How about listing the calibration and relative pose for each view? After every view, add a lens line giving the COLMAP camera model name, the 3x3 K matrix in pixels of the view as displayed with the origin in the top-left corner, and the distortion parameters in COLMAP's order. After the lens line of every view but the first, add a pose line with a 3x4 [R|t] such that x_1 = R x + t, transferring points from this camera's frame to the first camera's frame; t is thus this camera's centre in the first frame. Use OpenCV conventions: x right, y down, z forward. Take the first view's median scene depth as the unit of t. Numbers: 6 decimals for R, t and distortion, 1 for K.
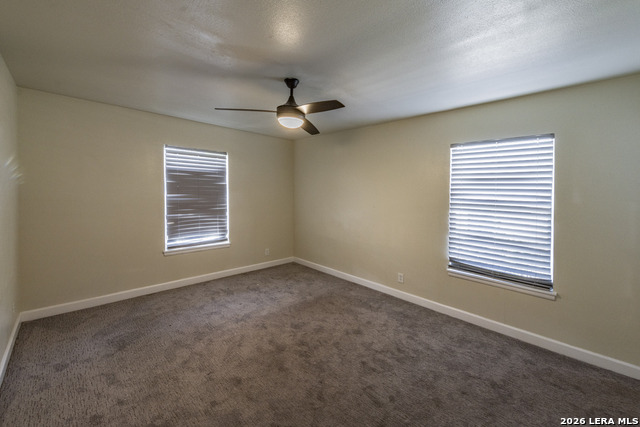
lens RADIAL K [[258.2, 0, 320.8], [0, 258.2, 196.7], [0, 0, 1]] dist [0.000552, 0.000247]
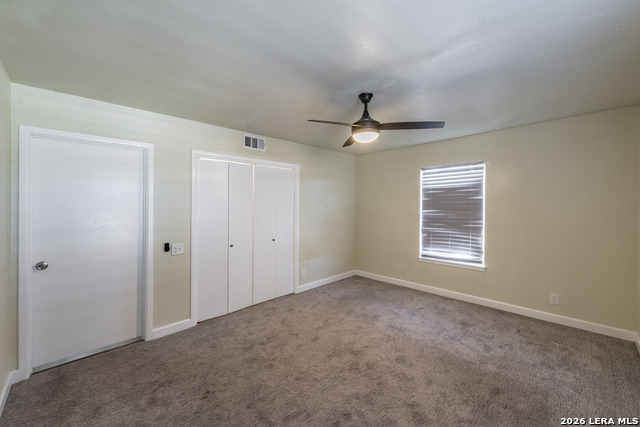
lens RADIAL K [[251.6, 0, 320.0], [0, 251.6, 213.5], [0, 0, 1]] dist [0.000435, -0.000087]
pose [[-0.008147, 0.007185, -0.999941, 0.567828], [-0.012699, 0.999893, 0.007288, 0.003810], [0.999886, 0.012758, -0.008055, 0.546047]]
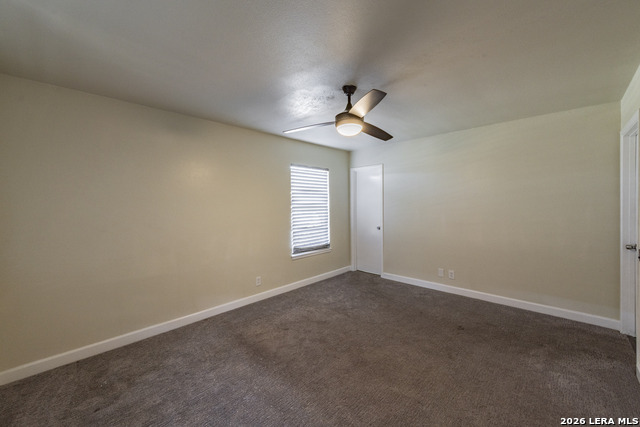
lens RADIAL K [[252.0, 0, 322.6], [0, 252.0, 200.6], [0, 0, 1]] dist [0.000293, -0.000057]
pose [[-0.031656, -0.016599, 0.999361, -0.697254], [0.030110, 0.999392, 0.017554, -0.022347], [-0.999045, 0.030646, -0.031137, 0.741651]]
